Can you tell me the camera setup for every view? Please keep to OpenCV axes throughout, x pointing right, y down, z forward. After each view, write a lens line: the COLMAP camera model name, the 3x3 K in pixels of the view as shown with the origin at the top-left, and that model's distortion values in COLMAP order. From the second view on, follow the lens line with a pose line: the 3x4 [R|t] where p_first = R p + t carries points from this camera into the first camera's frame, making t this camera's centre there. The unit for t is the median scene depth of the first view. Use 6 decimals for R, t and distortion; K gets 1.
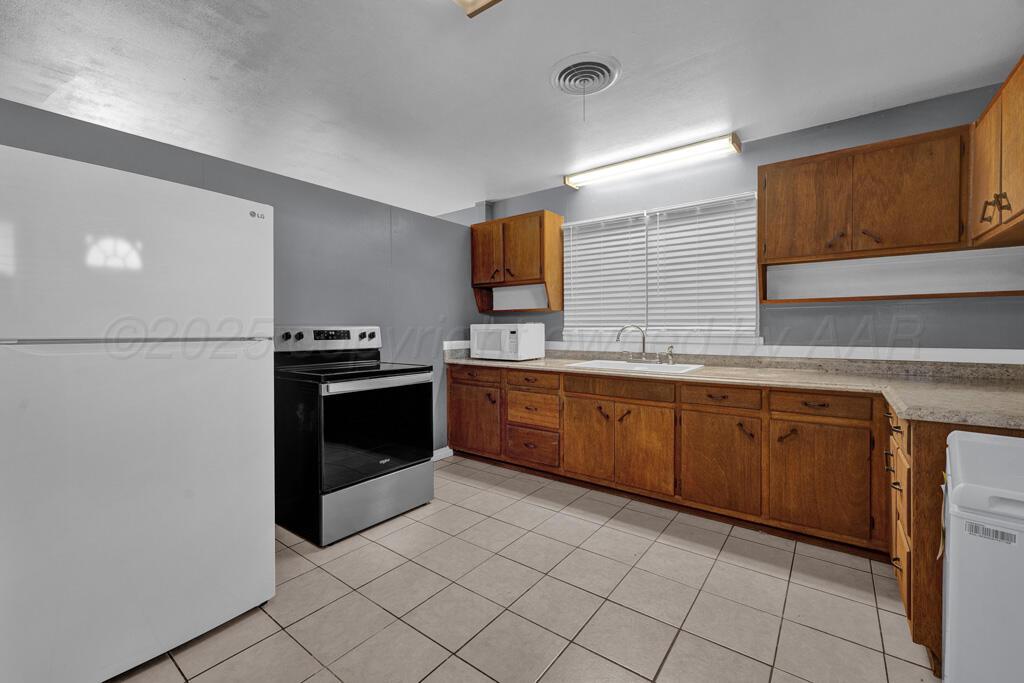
lens RADIAL K [[421.5, 0, 511.3], [0, 421.5, 334.8], [0, 0, 1]] dist [-0.002829, 0.000549]
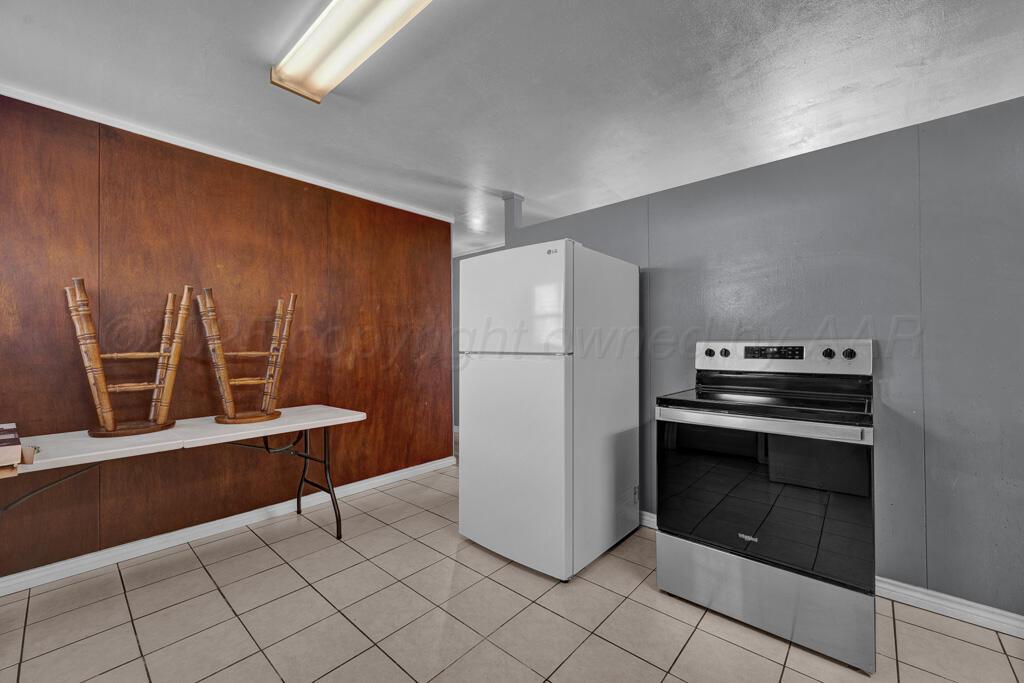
lens RADIAL K [[420.2, 0, 511.4], [0, 420.2, 346.7], [0, 0, 1]] dist [-0.000261, -0.001008]
pose [[-0.097526, -0.001754, -0.995231, 0.627588], [-0.007988, 0.999968, -0.000980, -0.008903], [0.995201, 0.007854, -0.097537, 1.030811]]
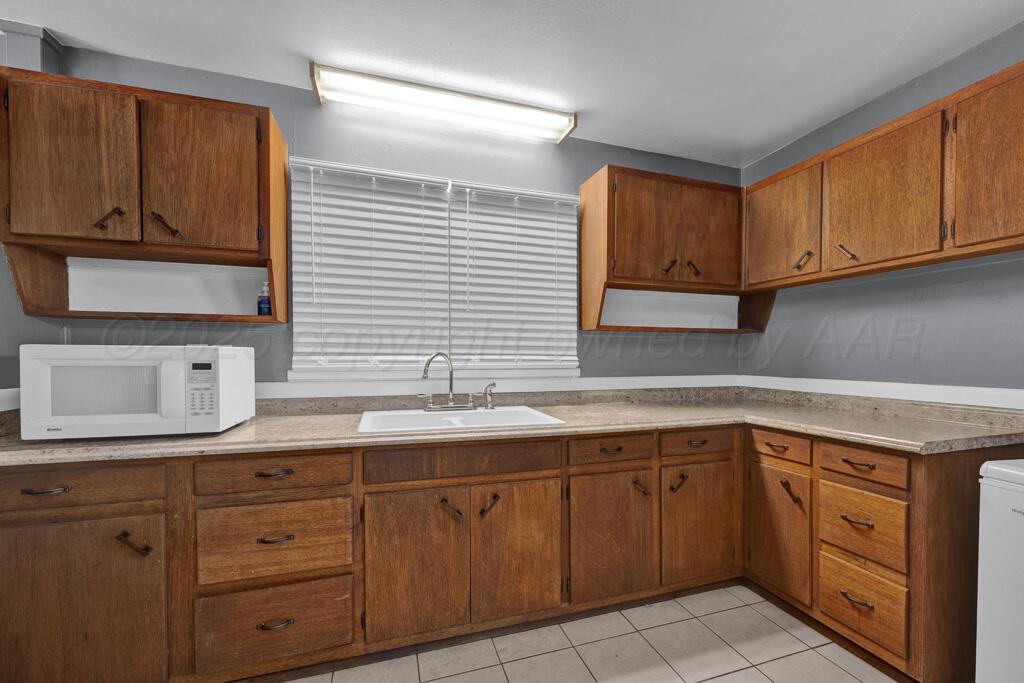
lens RADIAL K [[420.2, 0, 514.7], [0, 420.2, 362.9], [0, 0, 1]] dist [-0.000261, -0.001008]
pose [[0.575001, -0.007201, 0.818121, -0.166527], [0.008651, 0.999959, 0.002721, -0.008117], [-0.818107, 0.005513, 0.575040, 0.543686]]
